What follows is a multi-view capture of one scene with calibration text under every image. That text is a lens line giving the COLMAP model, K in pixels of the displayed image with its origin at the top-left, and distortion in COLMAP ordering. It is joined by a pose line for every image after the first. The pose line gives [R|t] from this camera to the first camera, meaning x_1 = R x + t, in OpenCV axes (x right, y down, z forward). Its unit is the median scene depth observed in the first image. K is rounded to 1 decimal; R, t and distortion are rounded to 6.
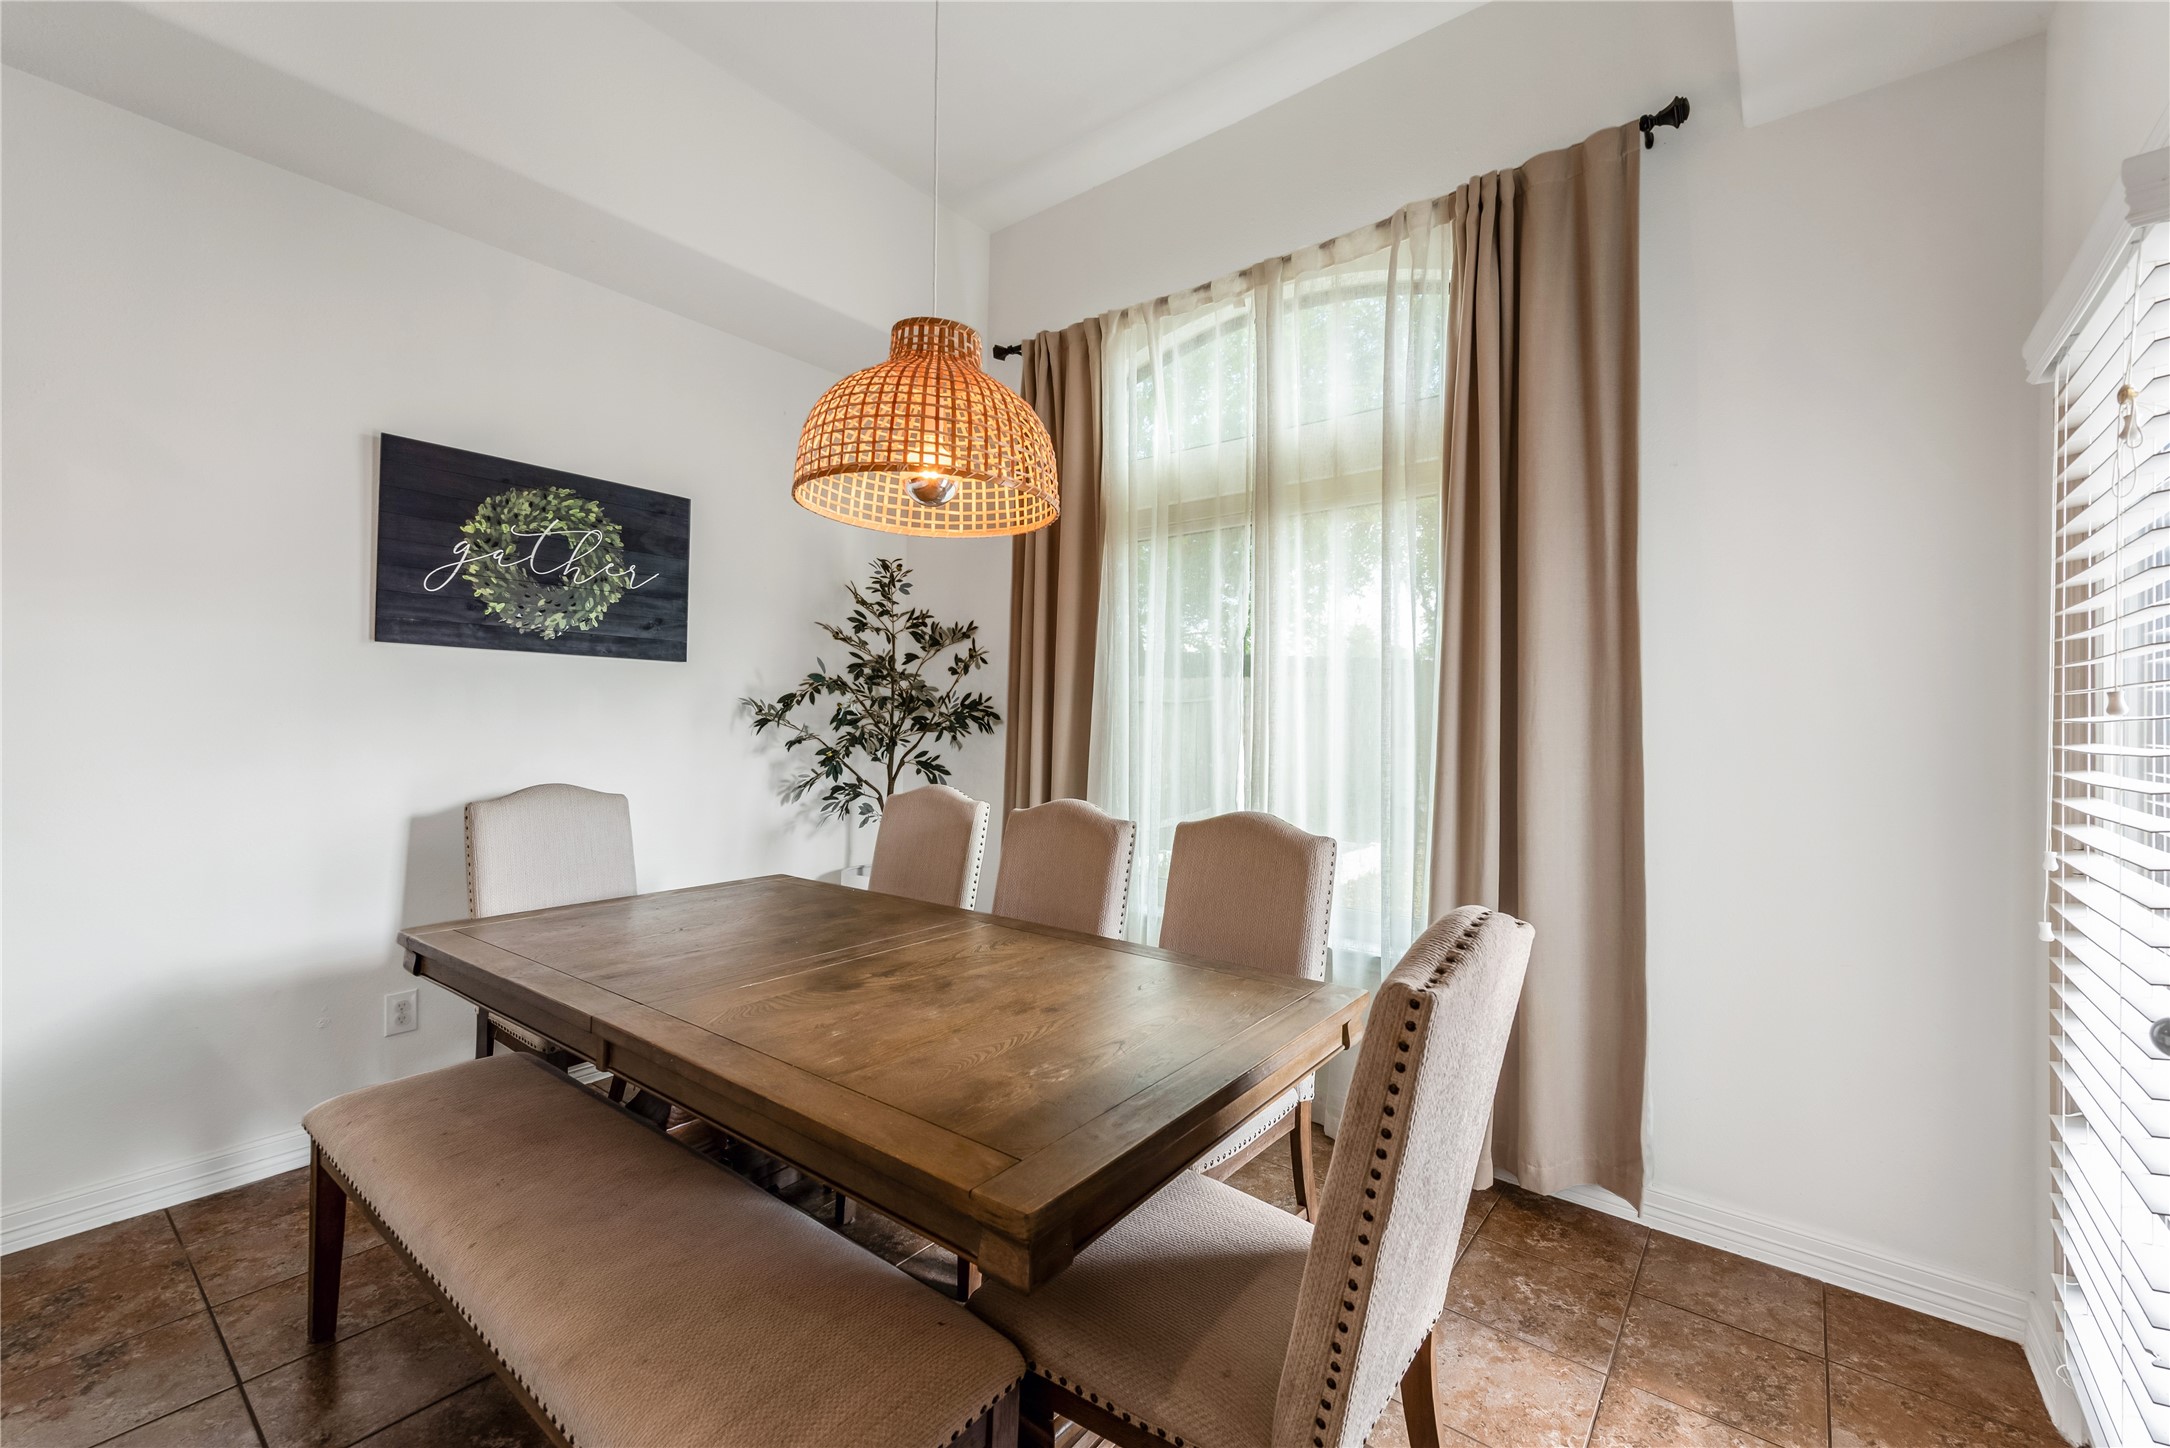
lens RADIAL K [[911.6, 0, 1085.0], [0, 911.6, 724.0], [0, 0, 1]] dist [0.022280, -0.005685]
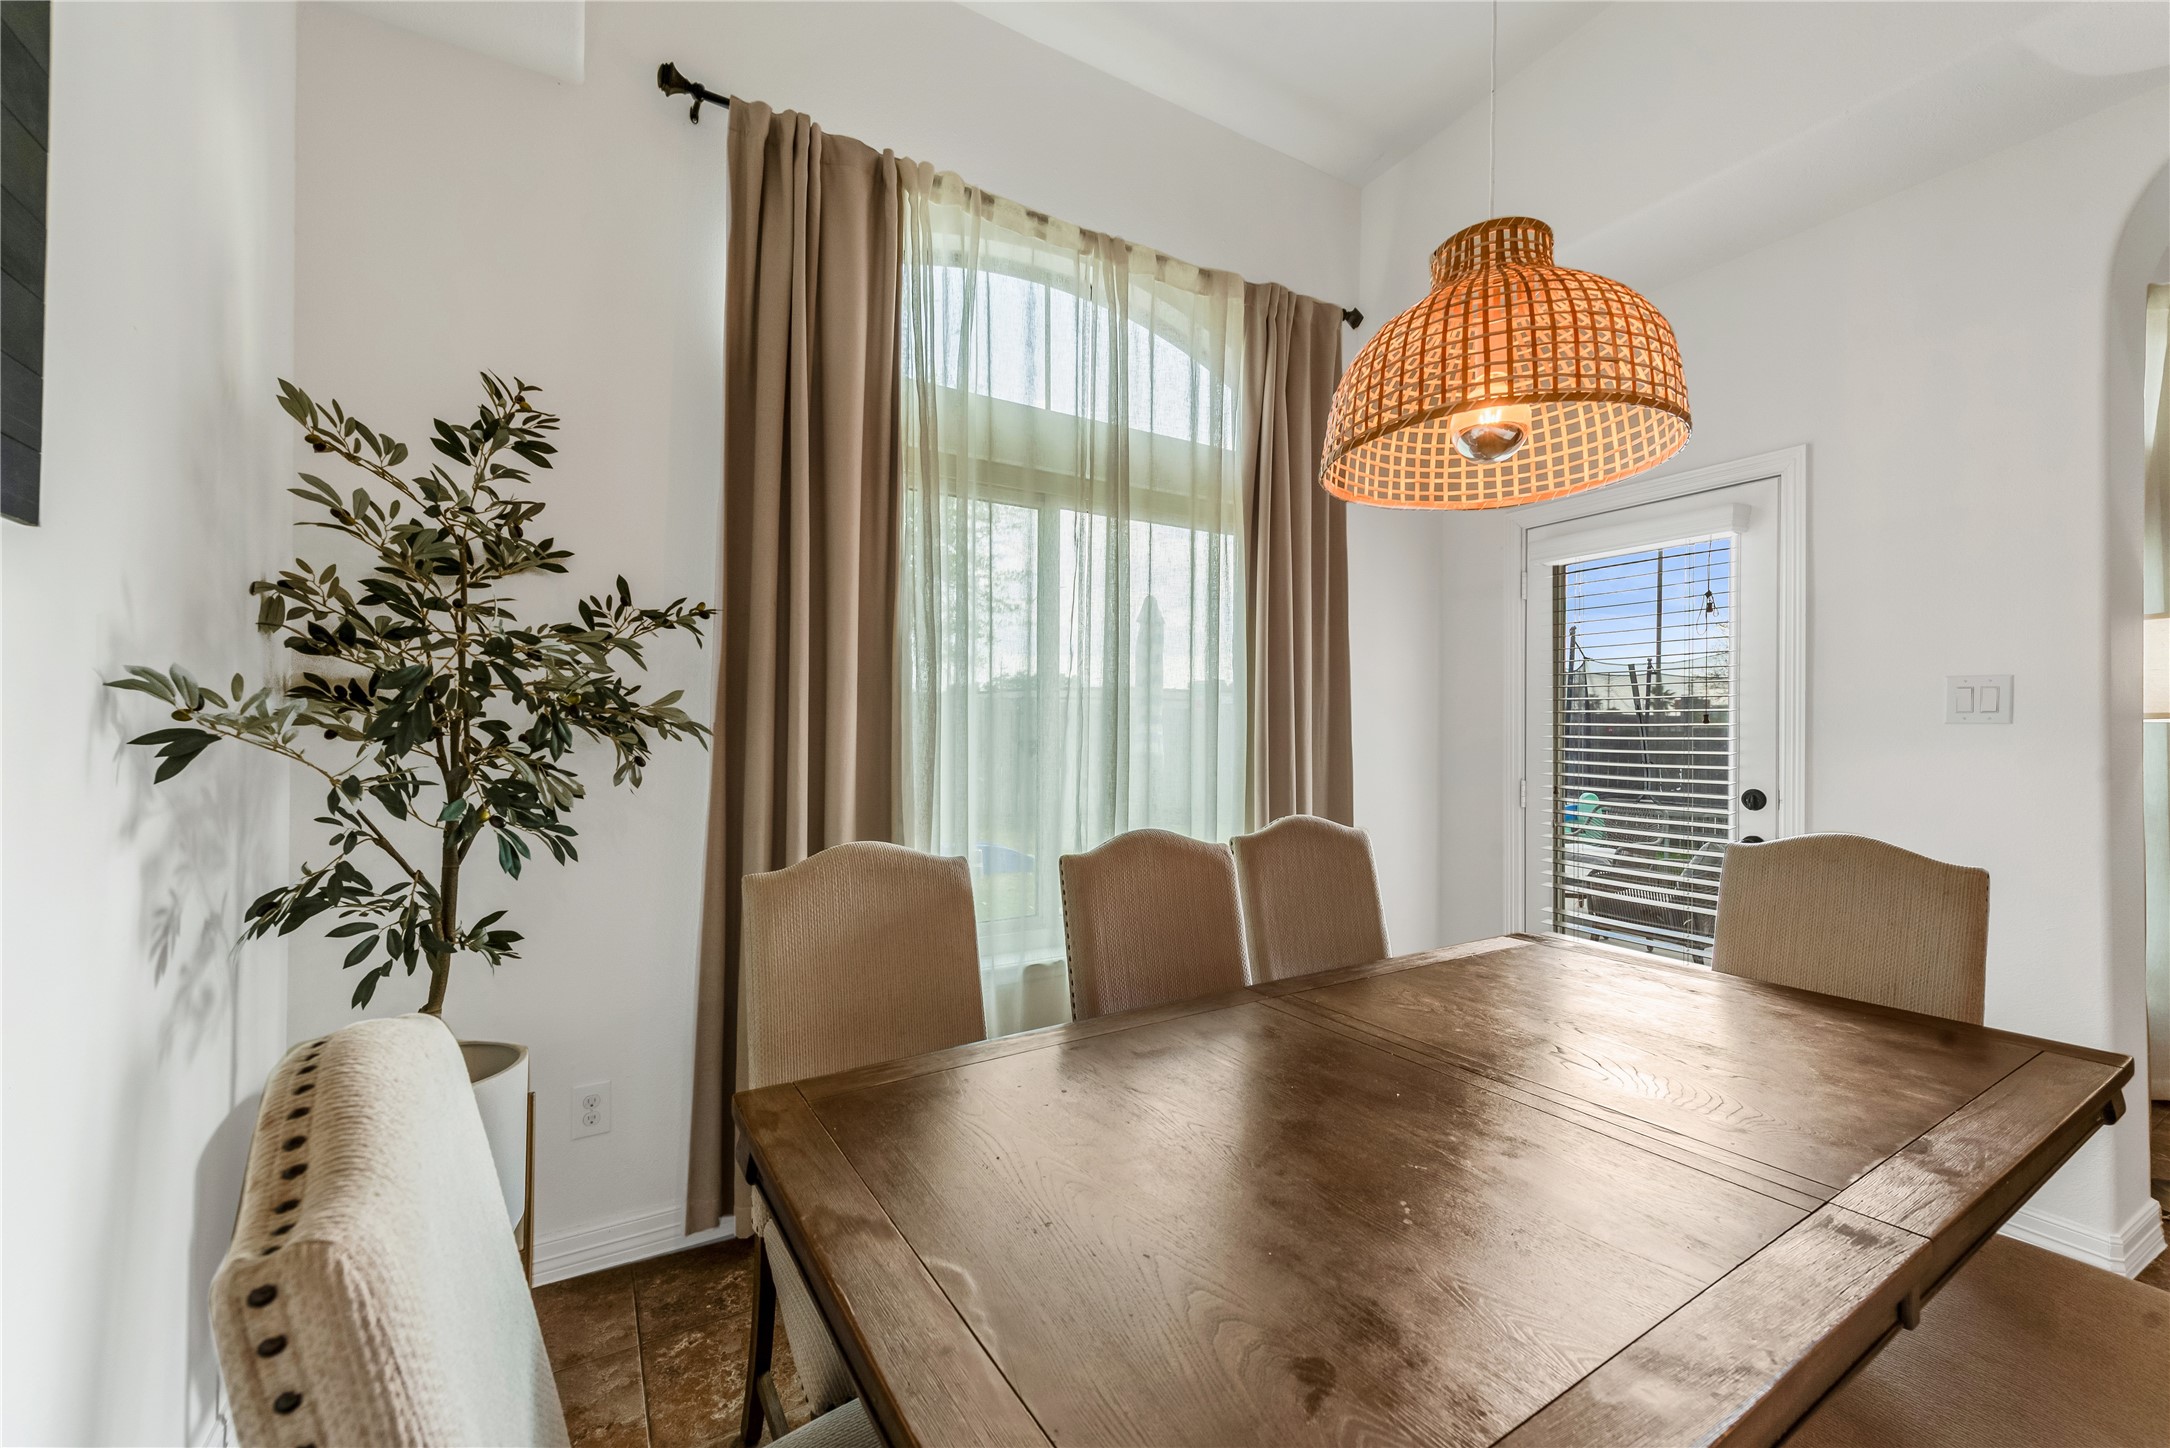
lens RADIAL K [[911.6, 0, 1085.0], [0, 911.6, 724.0], [0, 0, 1]] dist [0.022280, -0.005685]
pose [[0.307036, -0.015304, 0.951575, -0.627655], [0.007962, 0.999877, 0.013512, -0.012408], [-0.951664, 0.003428, 0.307121, 0.641858]]
